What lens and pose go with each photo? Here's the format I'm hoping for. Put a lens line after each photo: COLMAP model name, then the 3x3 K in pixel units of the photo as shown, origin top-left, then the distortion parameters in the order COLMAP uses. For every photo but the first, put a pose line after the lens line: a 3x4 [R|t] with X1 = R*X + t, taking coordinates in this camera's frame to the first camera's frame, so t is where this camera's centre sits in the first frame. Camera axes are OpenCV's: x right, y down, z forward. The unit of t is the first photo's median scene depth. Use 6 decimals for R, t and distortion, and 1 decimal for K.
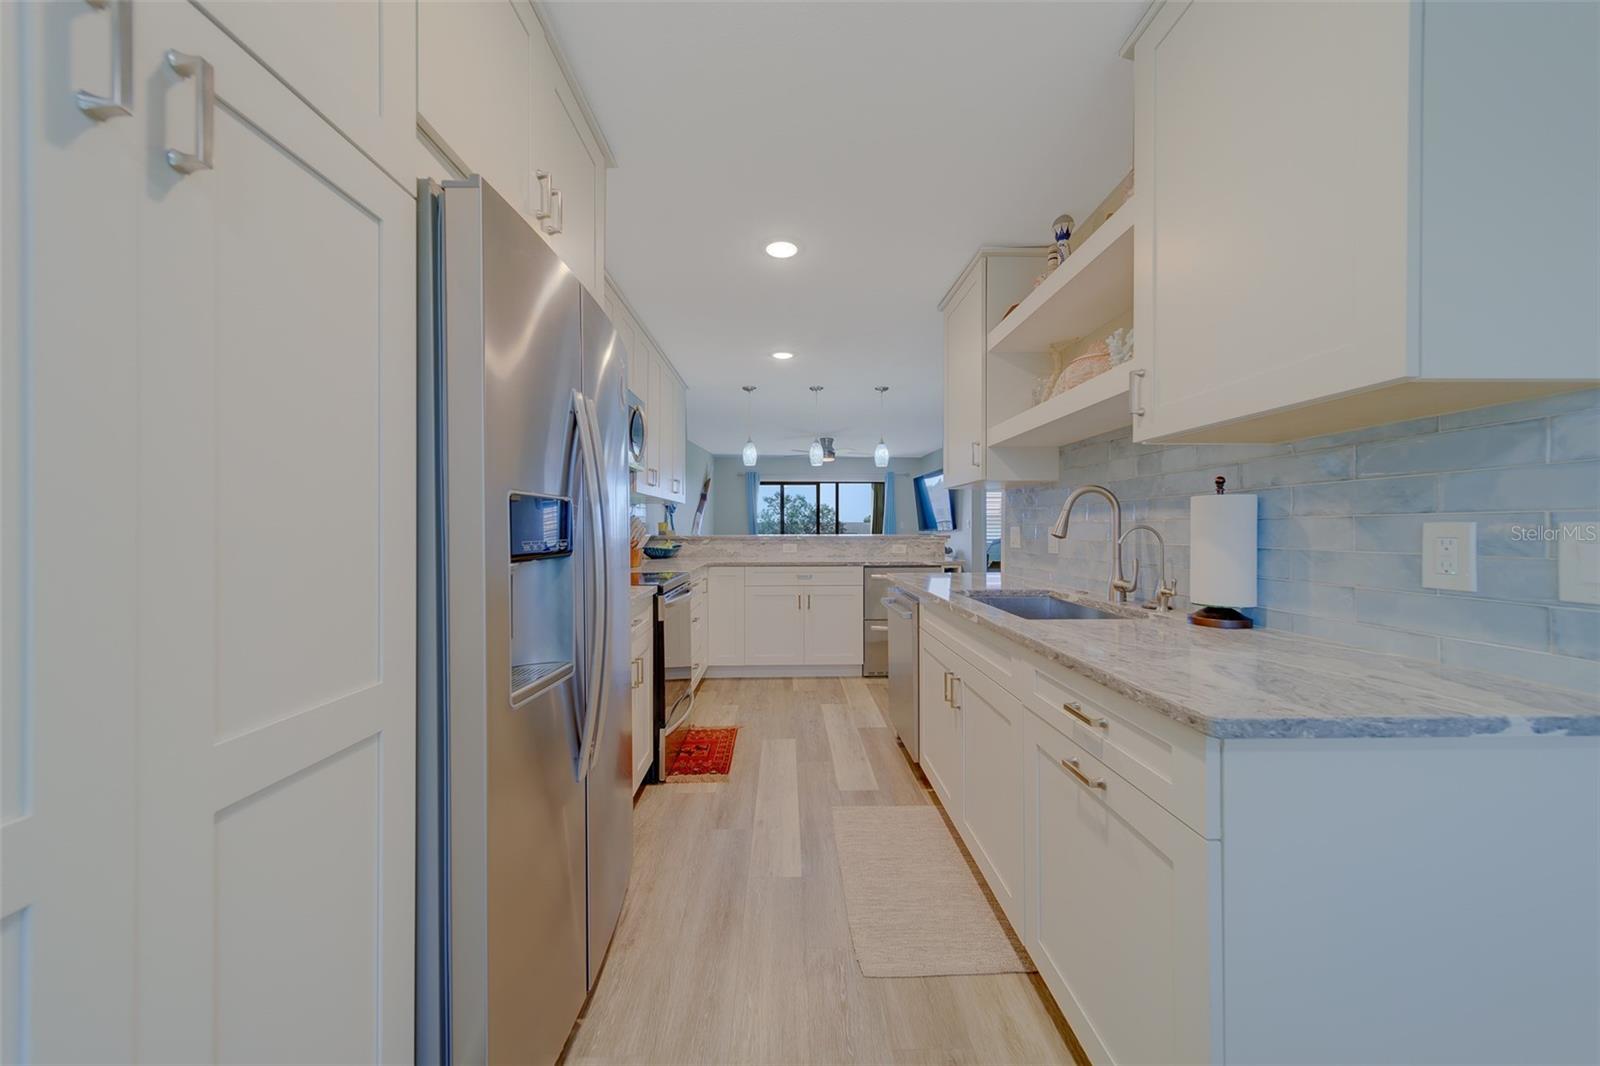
lens RADIAL K [[556.4, 0, 797.6], [0, 556.4, 531.5], [0, 0, 1]] dist [0.008464, -0.000822]
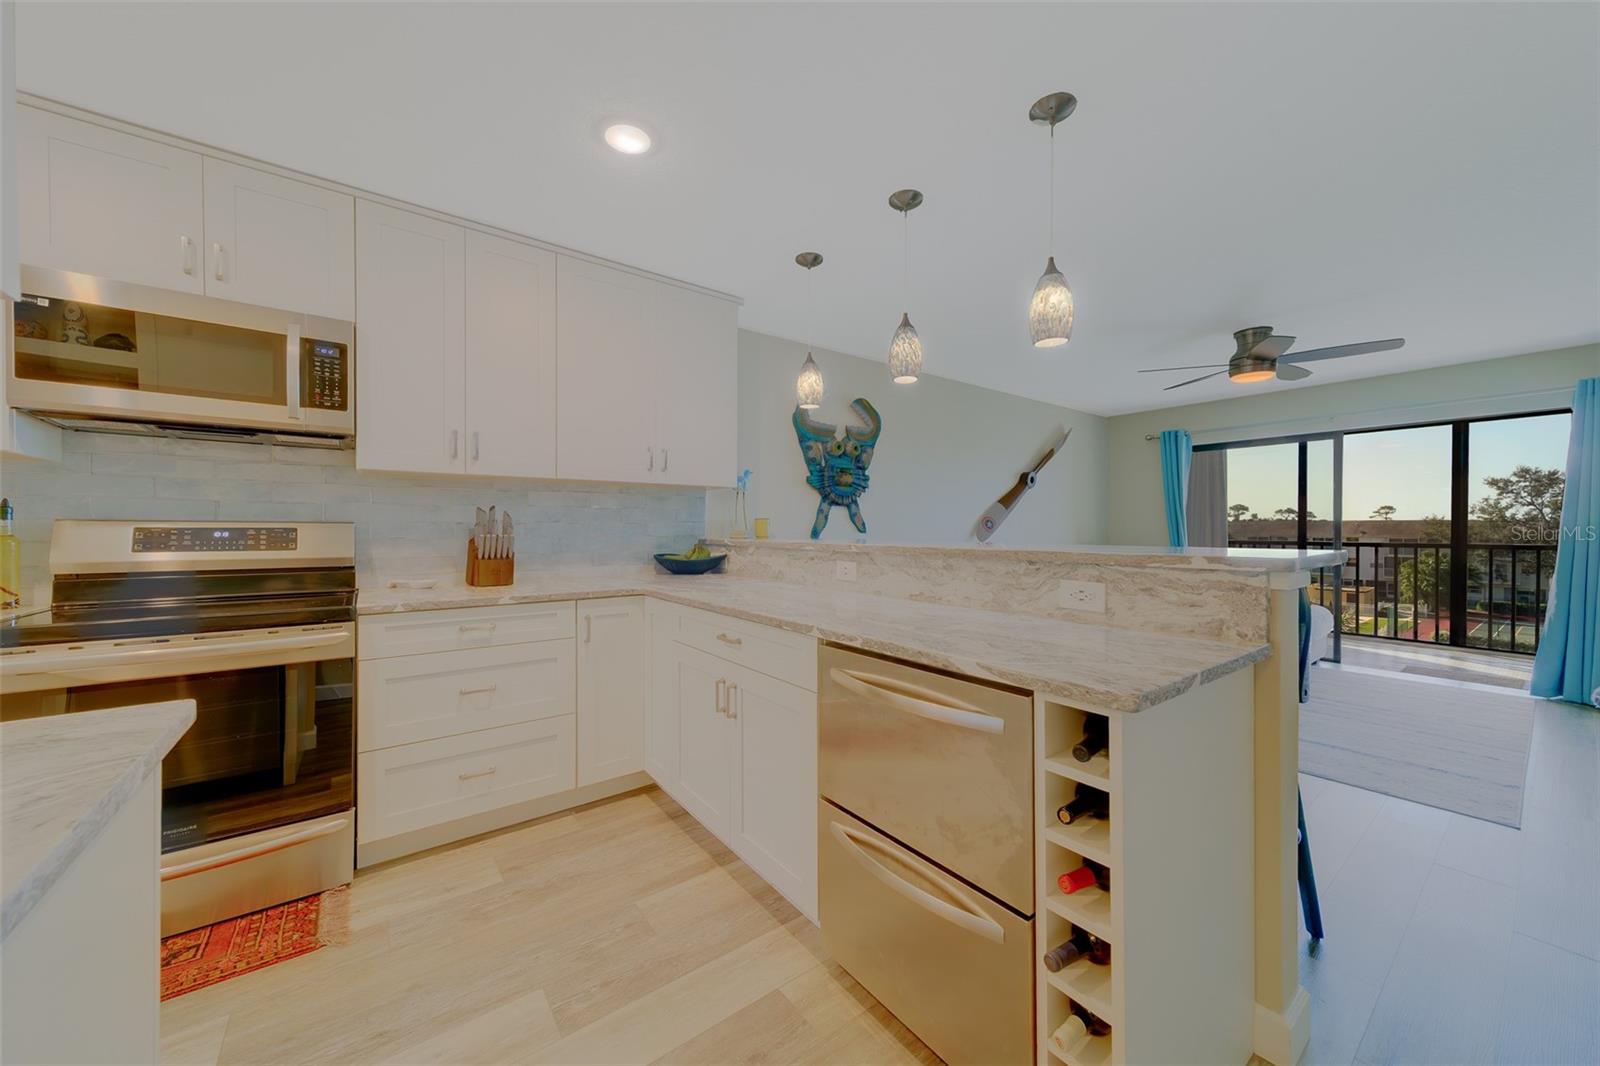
lens RADIAL K [[556.4, 0, 808.4], [0, 556.4, 532.8], [0, 0, 1]] dist [0.008464, -0.000822]
pose [[0.581005, 0.007745, -0.813863, 0.690977], [-0.006094, 0.999968, 0.005166, -0.006938], [0.813877, 0.001958, 0.581034, 1.395252]]
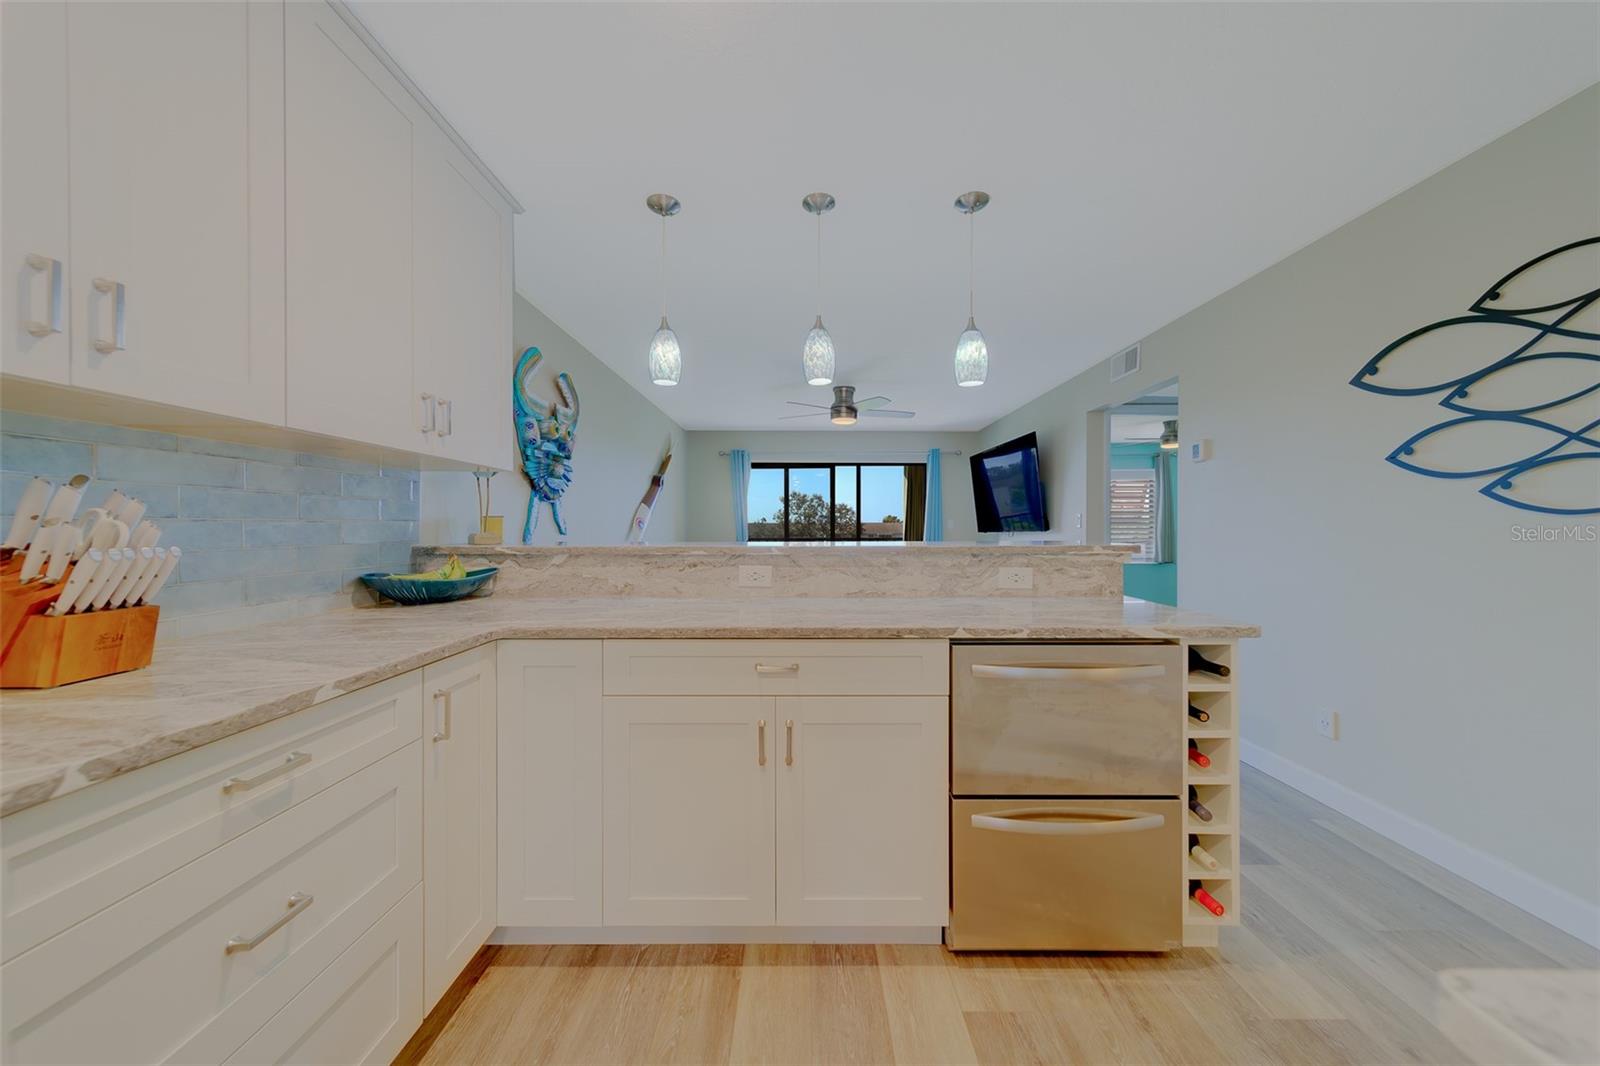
lens RADIAL K [[556.4, 0, 792.8], [0, 556.4, 531.4], [0, 0, 1]] dist [0.008464, -0.000822]
pose [[0.999121, -0.000905, -0.041918, 0.064582], [0.000839, 0.999998, -0.001585, -0.005603], [0.041919, 0.001549, 0.999120, 1.143753]]
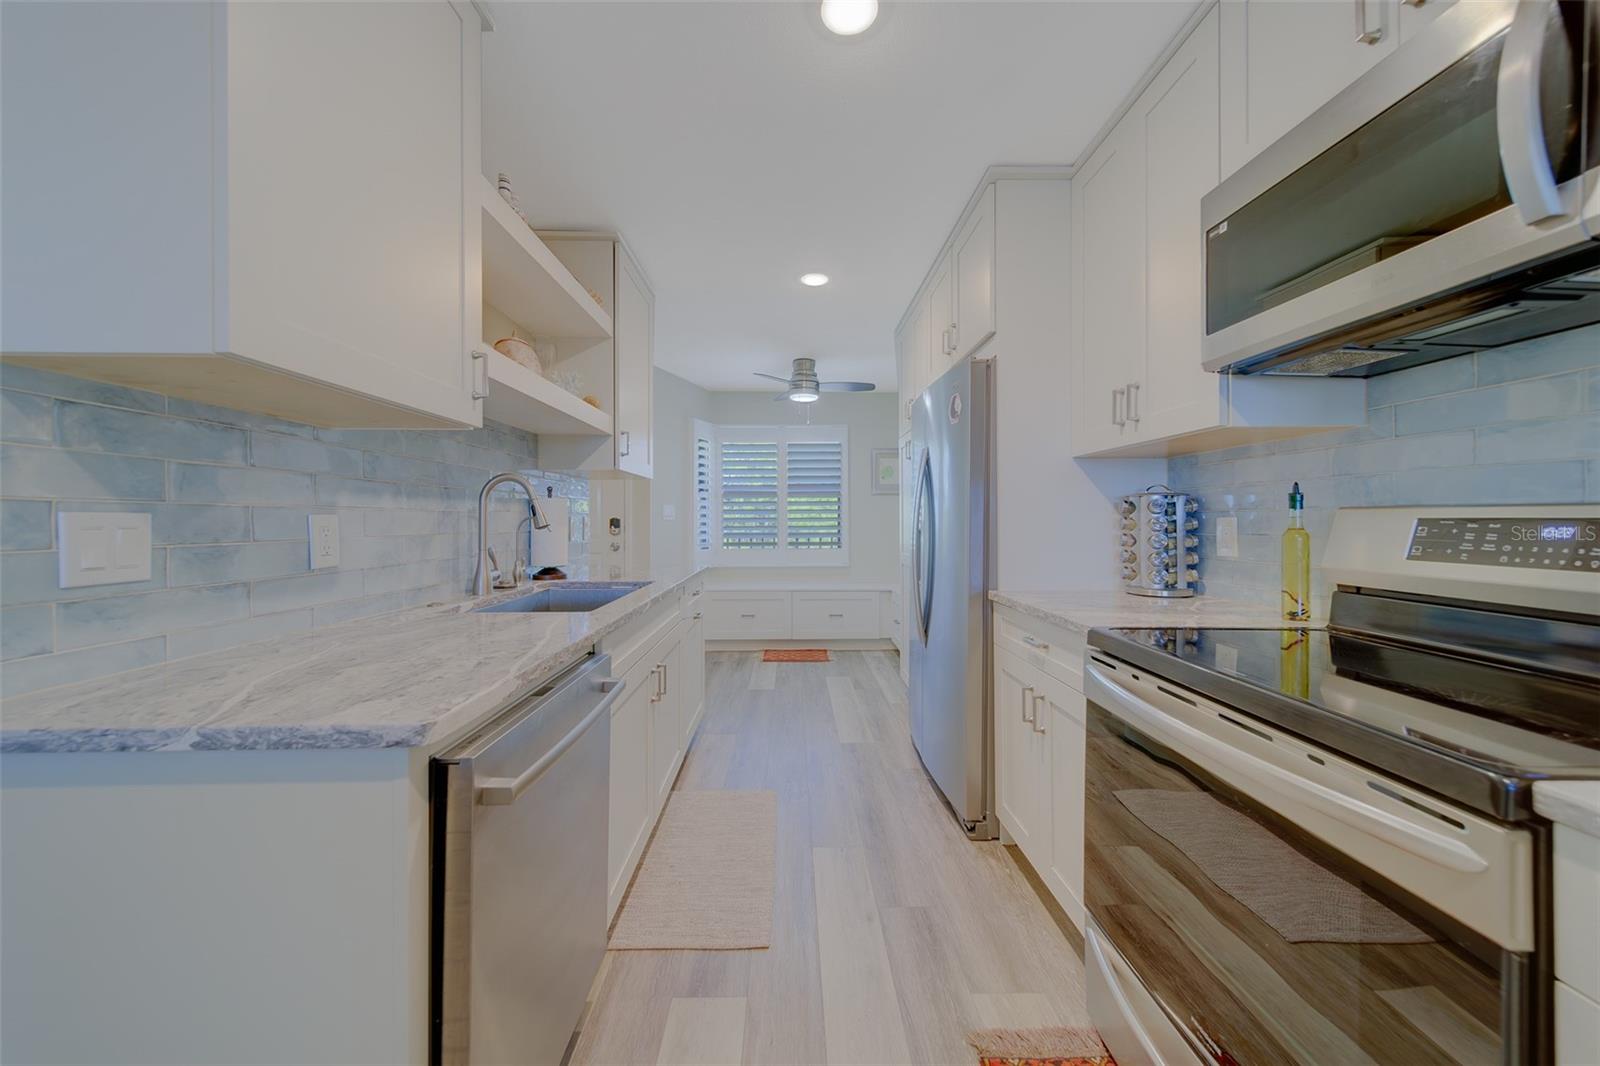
lens RADIAL K [[556.4, 0, 790.3], [0, 556.4, 521.4], [0, 0, 1]] dist [0.008464, -0.000822]
pose [[-0.999735, 0.002786, 0.022870, 0.018853], [0.003039, 0.999934, 0.011061, -0.008488], [-0.022838, 0.011127, -0.999677, 1.565656]]
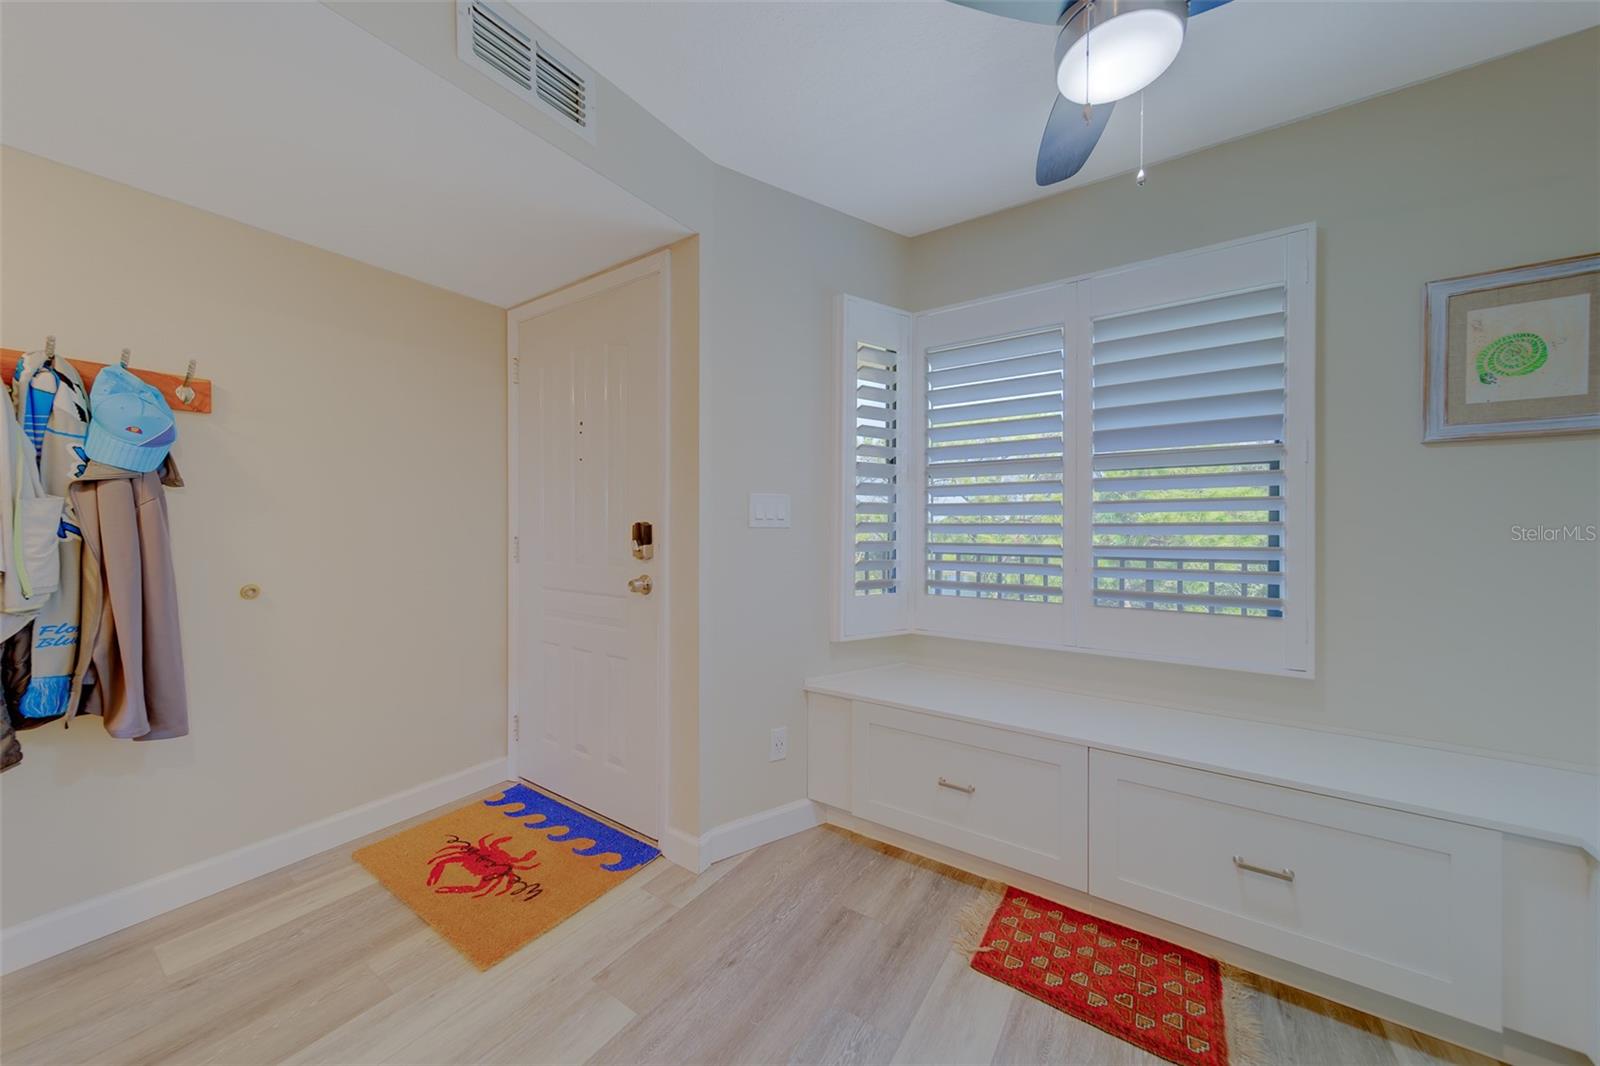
lens RADIAL K [[556.4, 0, 806.6], [0, 556.4, 530.3], [0, 0, 1]] dist [0.008464, -0.000822]
pose [[-0.815515, -0.008147, 0.578678, -0.054176], [0.001343, 0.999872, 0.015969, -0.003069], [-0.578734, 0.013801, -0.815399, 0.314561]]
